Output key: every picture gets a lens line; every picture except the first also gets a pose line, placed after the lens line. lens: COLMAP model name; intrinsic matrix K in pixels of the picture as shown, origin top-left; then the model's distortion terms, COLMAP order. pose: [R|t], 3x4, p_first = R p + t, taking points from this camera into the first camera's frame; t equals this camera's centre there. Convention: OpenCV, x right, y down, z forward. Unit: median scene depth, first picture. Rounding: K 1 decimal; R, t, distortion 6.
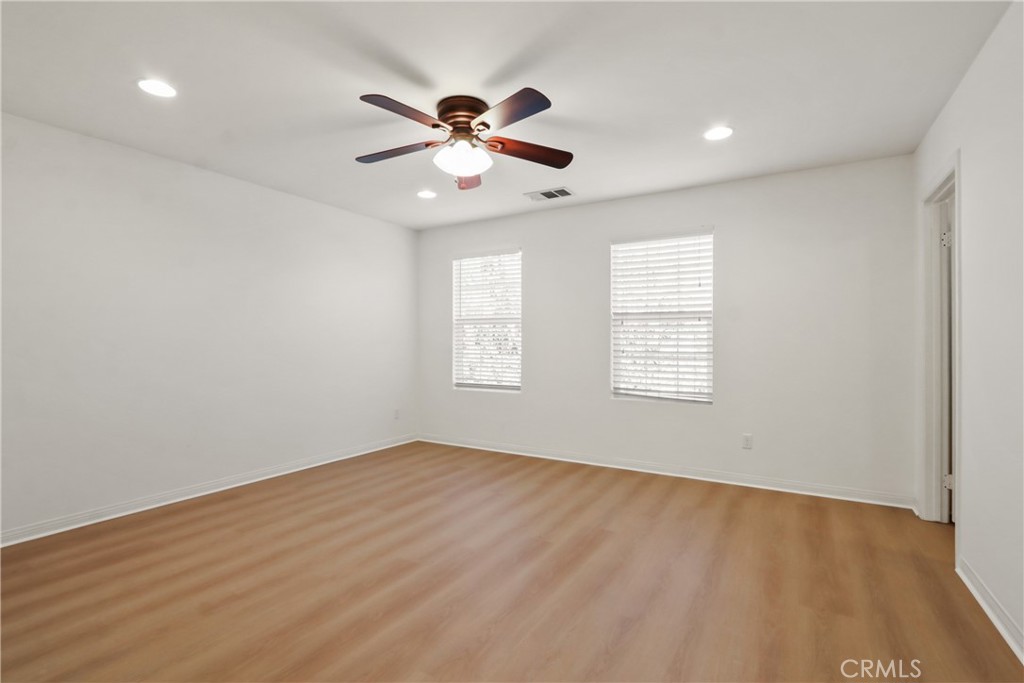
lens RADIAL K [[472.6, 0, 512.4], [0, 472.6, 340.1], [0, 0, 1]] dist [-0.012943, 0.002853]
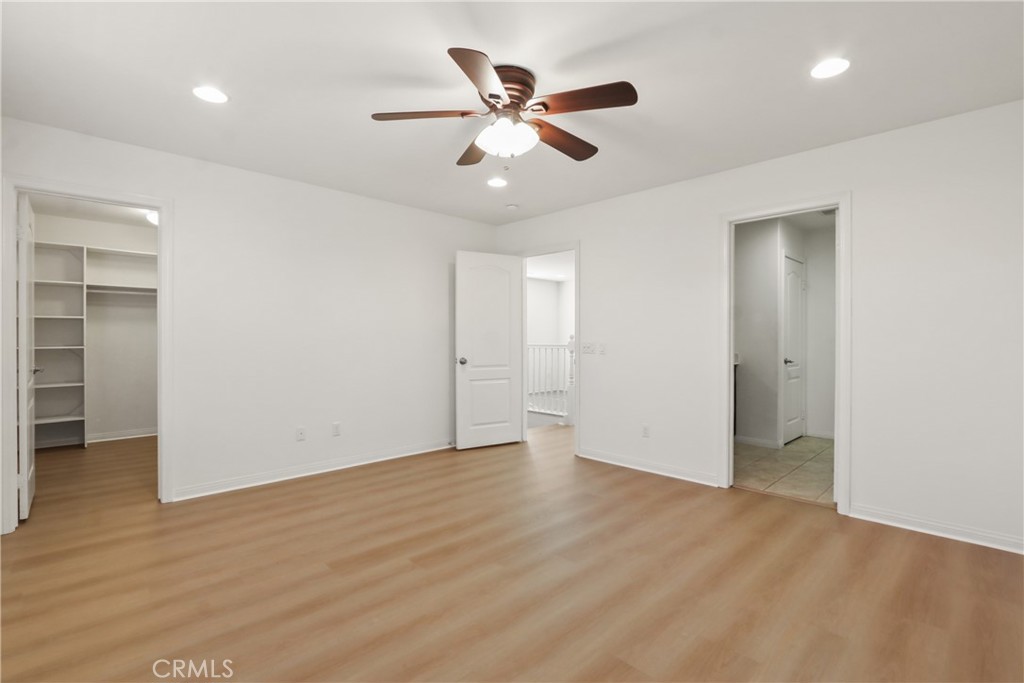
lens RADIAL K [[472.6, 0, 512.2], [0, 472.6, 341.0], [0, 0, 1]] dist [-0.012943, 0.002853]
pose [[-0.967144, -0.001695, 0.254222, -0.335862], [-0.001134, 0.999997, 0.002352, 0.006890], [-0.254225, 0.001986, -0.967143, 1.825130]]
